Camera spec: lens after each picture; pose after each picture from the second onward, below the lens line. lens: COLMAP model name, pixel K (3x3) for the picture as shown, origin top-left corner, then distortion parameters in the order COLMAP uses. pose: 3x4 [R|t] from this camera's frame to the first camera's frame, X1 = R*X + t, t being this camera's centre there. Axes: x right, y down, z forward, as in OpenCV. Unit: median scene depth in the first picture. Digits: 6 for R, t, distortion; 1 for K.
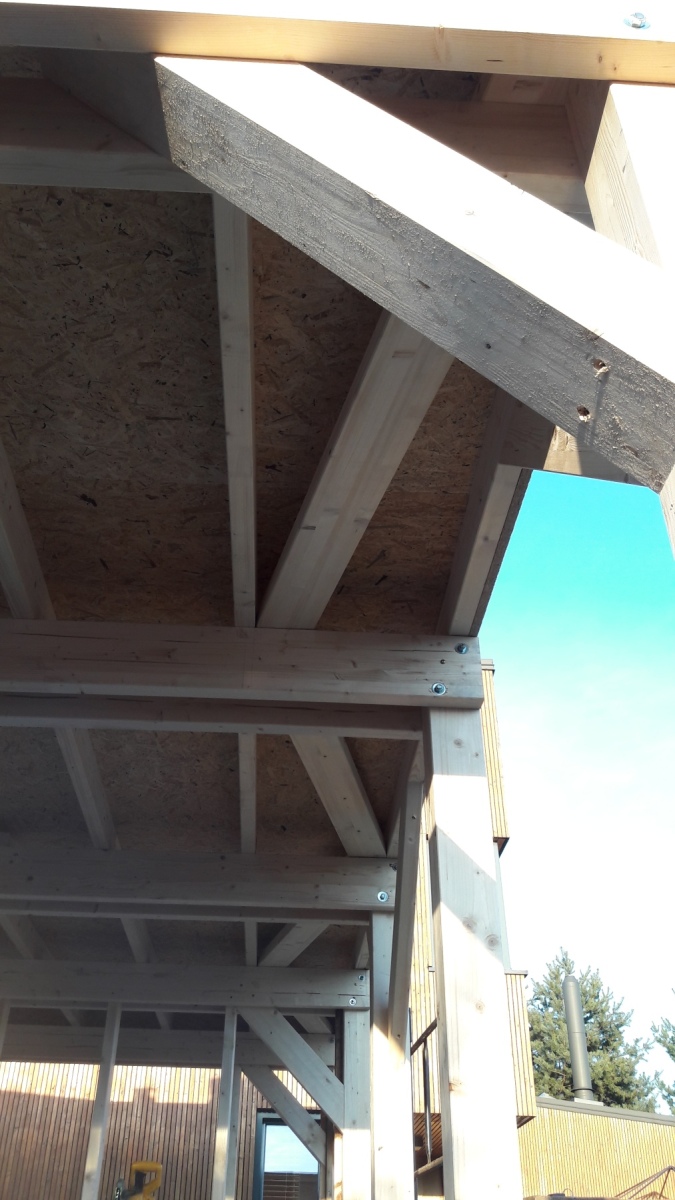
lens RADIAL K [[937.8, 0, 340.2], [0, 937.8, 598.8], [0, 0, 1]] dist [0.054603, -0.145693]
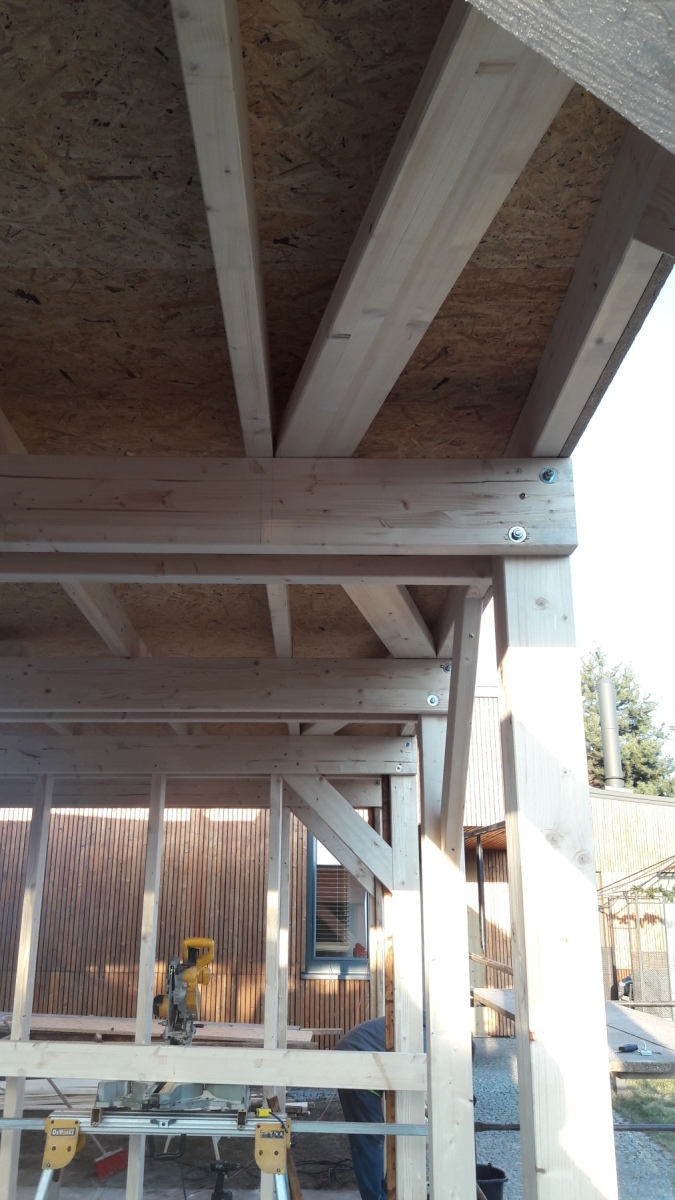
lens RADIAL K [[938.1, 0, 331.2], [0, 938.1, 607.7], [0, 0, 1]] dist [0.063676, -0.219258]
pose [[0.998496, -0.017882, -0.051820, -0.007300], [0.033859, 0.944608, 0.326450, -0.101591], [0.043112, -0.327713, 0.943793, 0.253749]]
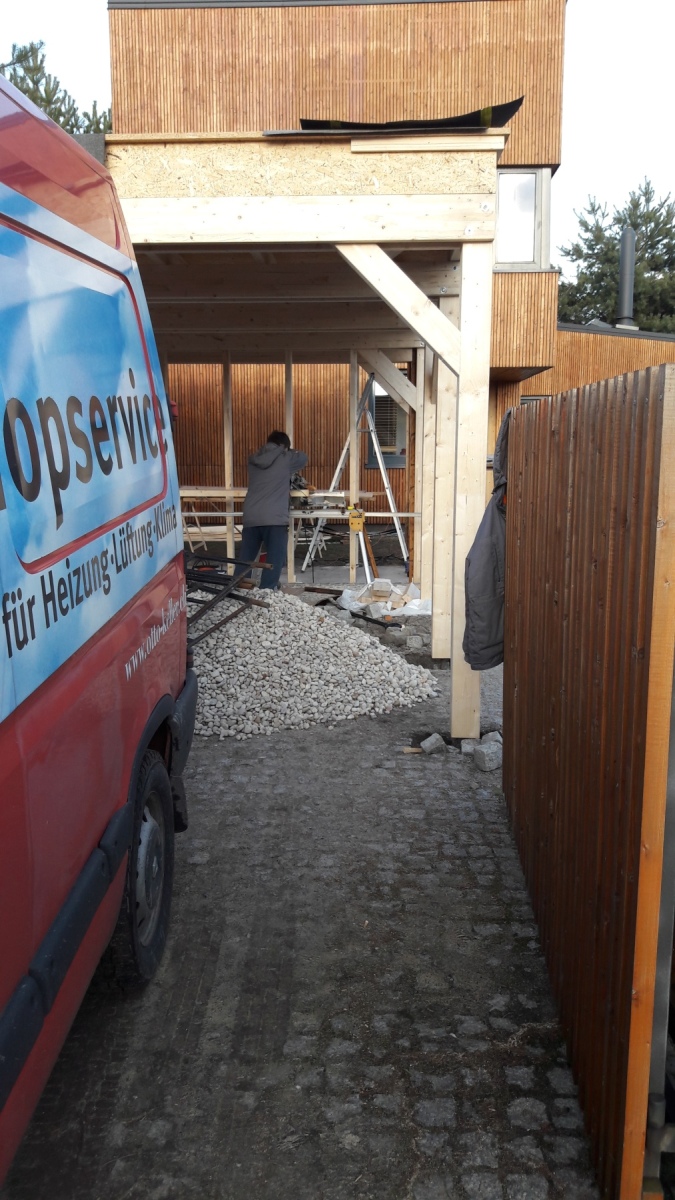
lens RADIAL K [[980.1, 0, 337.5], [0, 980.1, 600.0], [0, 0, 1]] dist [0.056016, -0.002099]
pose [[0.994571, 0.009414, -0.103631, 0.103297], [0.068220, 0.693022, 0.717682, -1.123517], [0.078575, -0.720855, 0.688617, -1.223414]]
